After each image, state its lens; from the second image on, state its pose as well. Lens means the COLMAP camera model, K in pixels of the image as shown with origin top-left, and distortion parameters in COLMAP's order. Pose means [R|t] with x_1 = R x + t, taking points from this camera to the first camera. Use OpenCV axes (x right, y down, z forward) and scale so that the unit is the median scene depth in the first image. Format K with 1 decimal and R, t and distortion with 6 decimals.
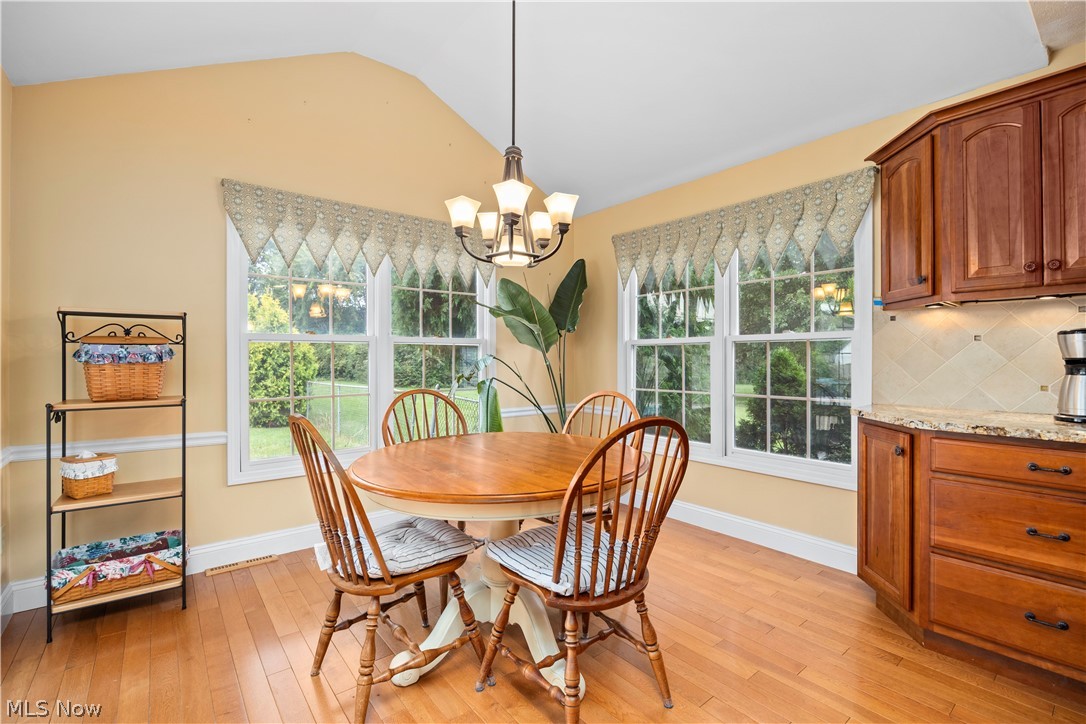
lens RADIAL K [[472.6, 0, 538.5], [0, 472.6, 358.1], [0, 0, 1]] dist [-0.020812, 0.001509]
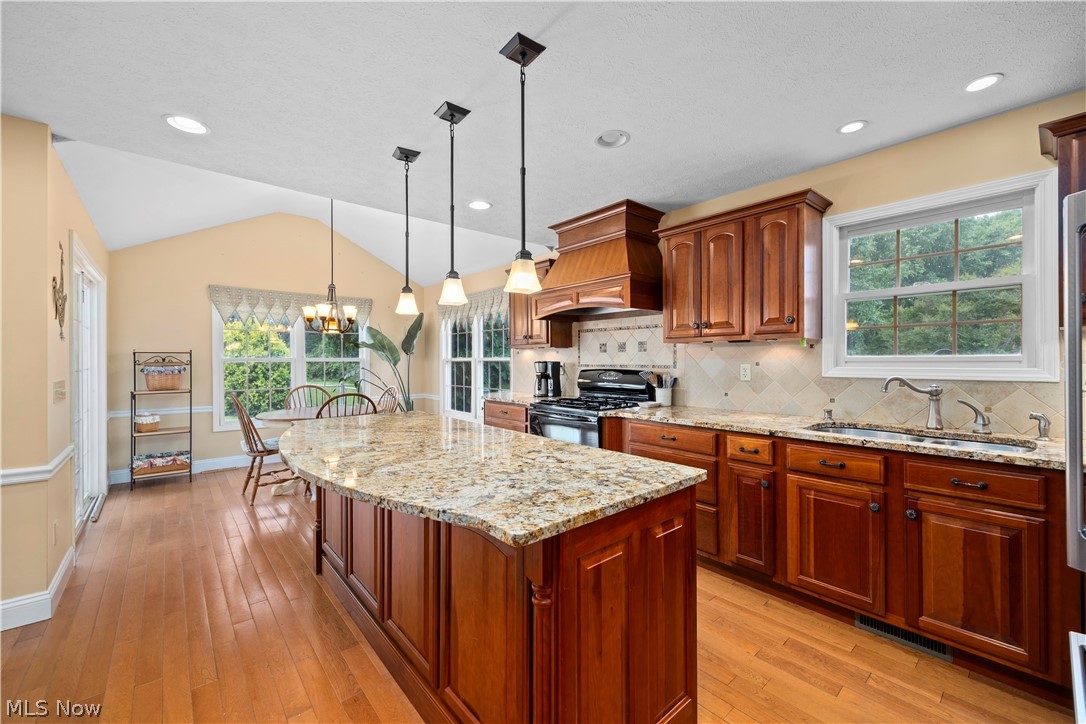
lens RADIAL K [[429.3, 0, 539.9], [0, 429.3, 362.2], [0, 0, 1]] dist [0.001960, 0.000320]
pose [[0.999502, -0.002054, 0.031485, 0.878524], [0.001893, 0.999985, 0.005139, -0.054065], [-0.031496, -0.005077, 0.999491, -1.150540]]
